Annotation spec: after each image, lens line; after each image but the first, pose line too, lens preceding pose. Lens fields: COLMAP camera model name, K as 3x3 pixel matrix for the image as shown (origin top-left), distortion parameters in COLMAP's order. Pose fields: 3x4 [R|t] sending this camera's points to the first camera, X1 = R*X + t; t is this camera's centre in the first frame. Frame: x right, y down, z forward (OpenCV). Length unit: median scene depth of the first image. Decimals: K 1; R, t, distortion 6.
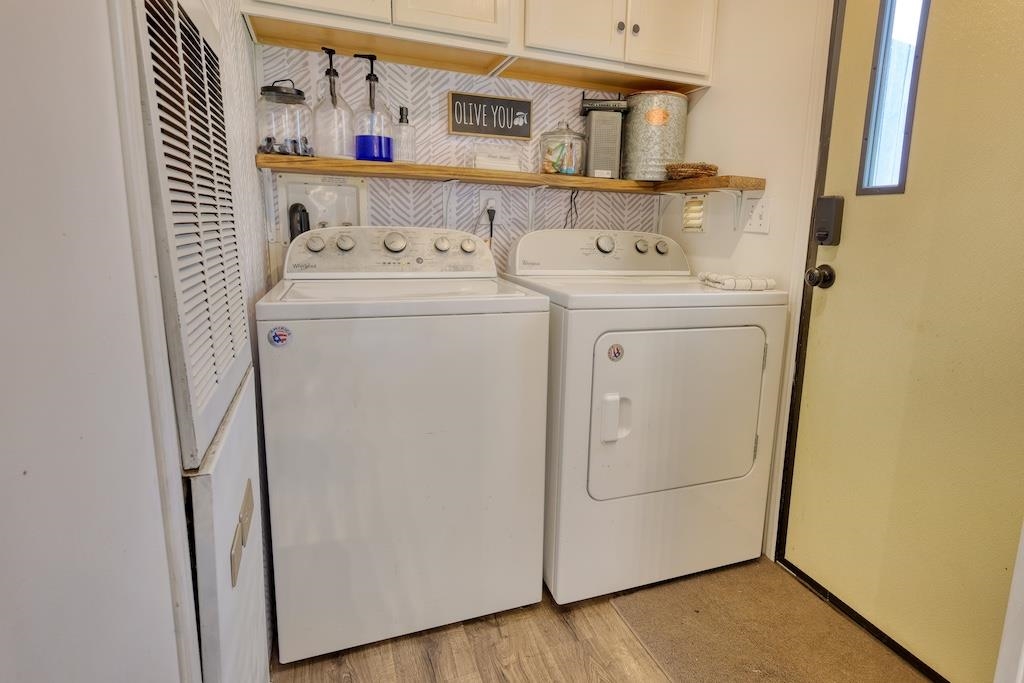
lens RADIAL K [[537.0, 0, 560.3], [0, 537.0, 325.2], [0, 0, 1]] dist [-0.001143, 0.000402]
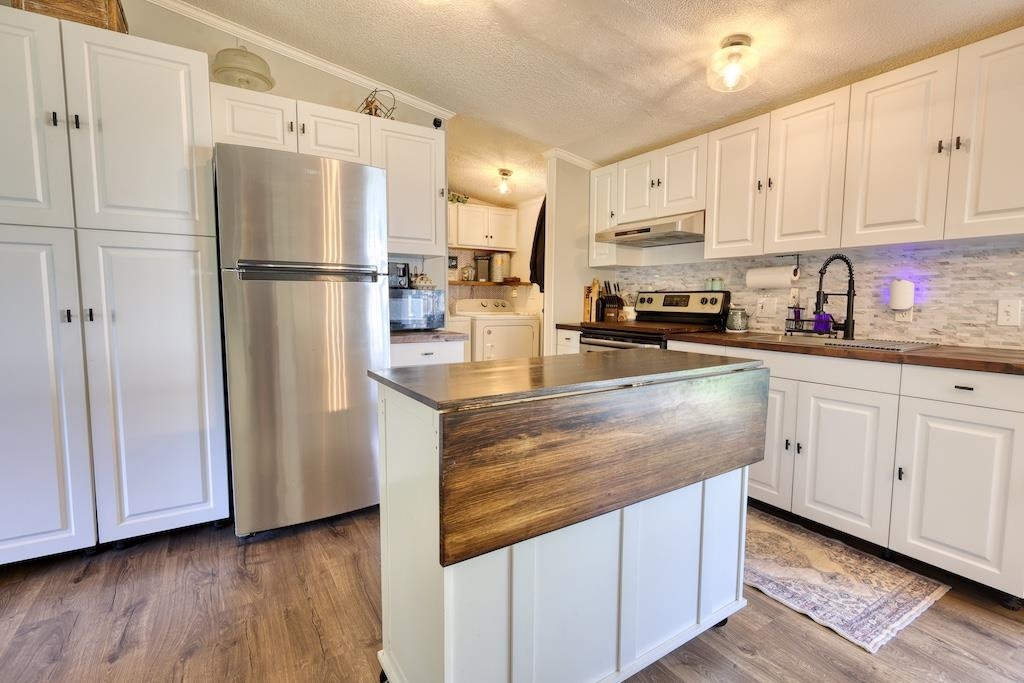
lens RADIAL K [[473.4, 0, 509.6], [0, 473.4, 340.6], [0, 0, 1]] dist [-0.000390, 0.001450]
pose [[0.988969, -0.035140, 0.143892, -0.168484], [0.047903, 0.995124, -0.086217, 0.293603], [-0.140161, 0.092158, 0.985831, -1.638021]]
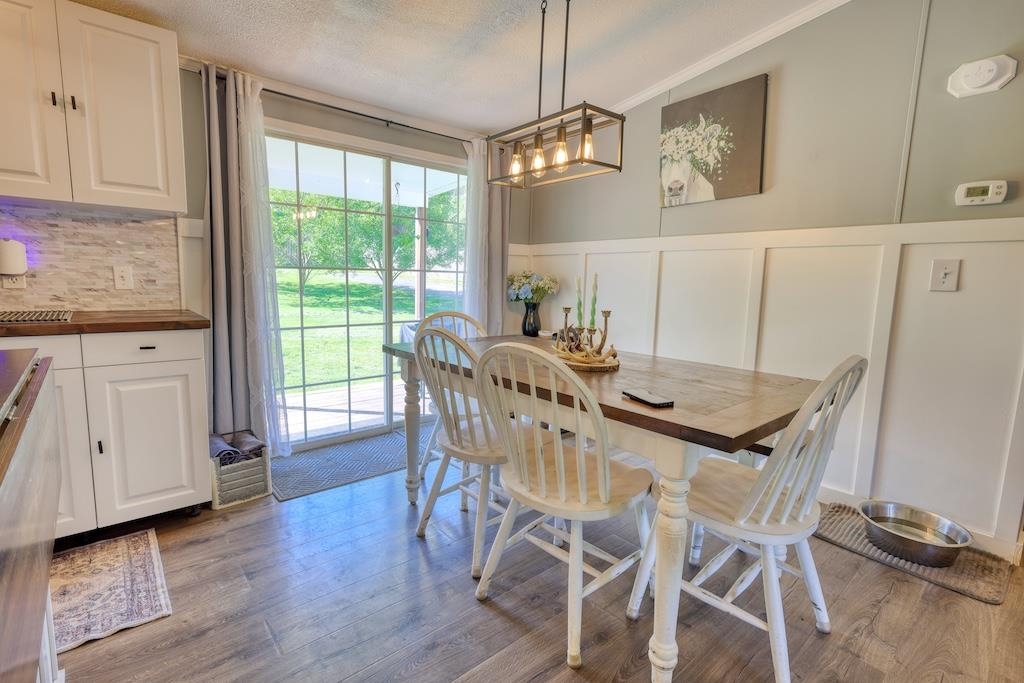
lens RADIAL K [[473.4, 0, 509.6], [0, 473.4, 340.6], [0, 0, 1]] dist [-0.000390, 0.001450]
pose [[-0.302512, -0.156875, 0.940147, -0.334446], [0.135660, 0.969234, 0.205380, 0.234036], [-0.943442, 0.189671, -0.271924, -1.315995]]
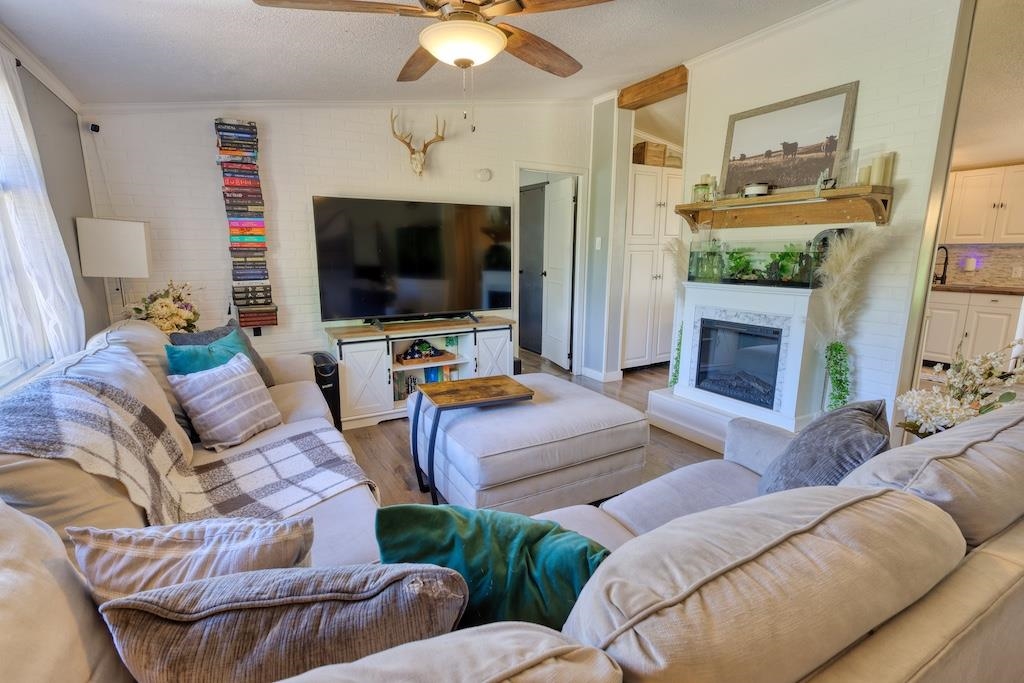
lens RADIAL K [[473.4, 0, 509.6], [0, 473.4, 340.6], [0, 0, 1]] dist [-0.000390, 0.001450]
pose [[0.992998, -0.049435, 0.107286, -1.949836], [0.048173, 0.998736, 0.014327, 0.394027], [-0.107858, -0.009059, 0.994125, -3.030410]]
